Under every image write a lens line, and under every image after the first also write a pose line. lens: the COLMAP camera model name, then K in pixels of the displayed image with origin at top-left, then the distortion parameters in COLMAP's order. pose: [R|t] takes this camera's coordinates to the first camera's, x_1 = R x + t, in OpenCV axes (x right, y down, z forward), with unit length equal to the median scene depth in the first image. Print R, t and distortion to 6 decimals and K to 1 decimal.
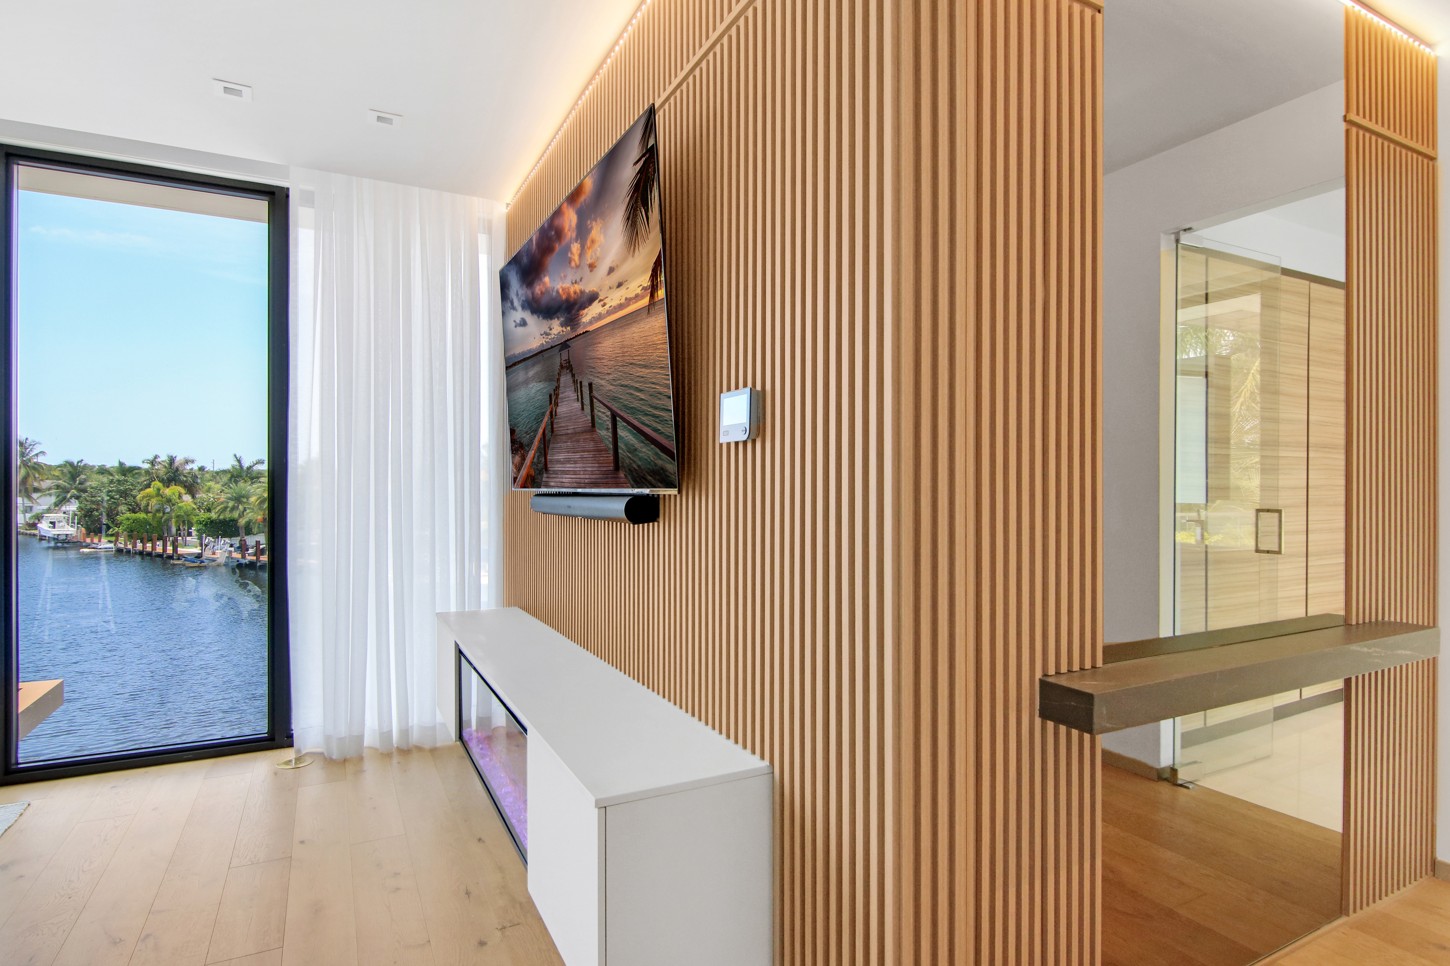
lens RADIAL K [[752.5, 0, 725.5], [0, 752.5, 486.0], [0, 0, 1]] dist [-0.007616, -0.000689]
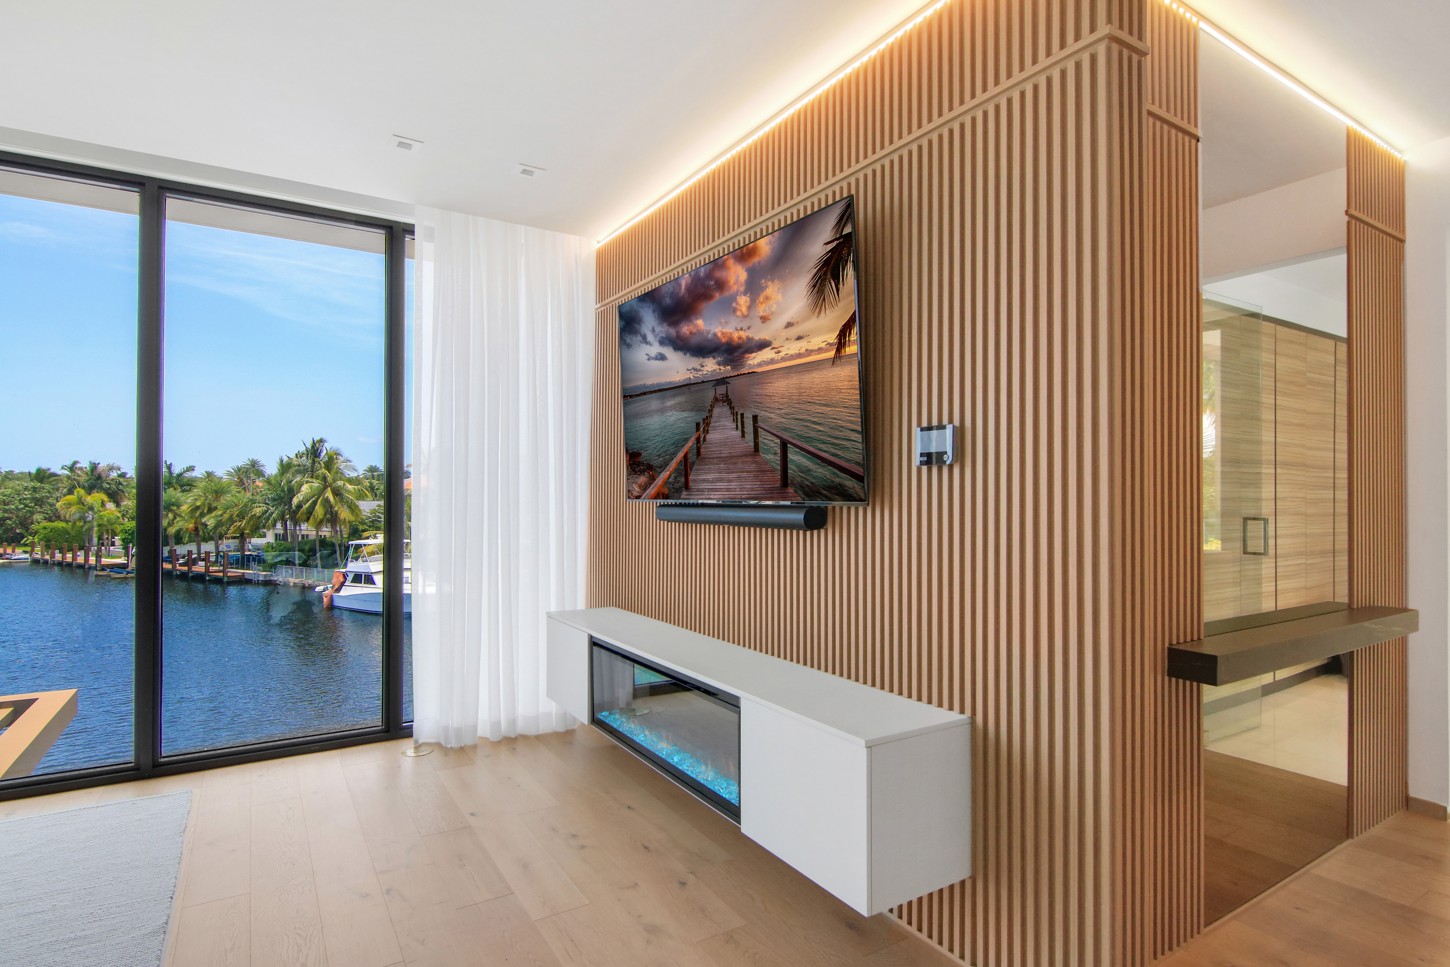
lens RADIAL K [[745.5, 0, 727.2], [0, 745.5, 487.7], [0, 0, 1]] dist [-0.008261, -0.001871]
pose [[0.997134, 0.002413, 0.075623, -0.200436], [-0.001732, 0.999957, -0.009067, -0.005009], [-0.075642, 0.008910, 0.997095, -0.110366]]
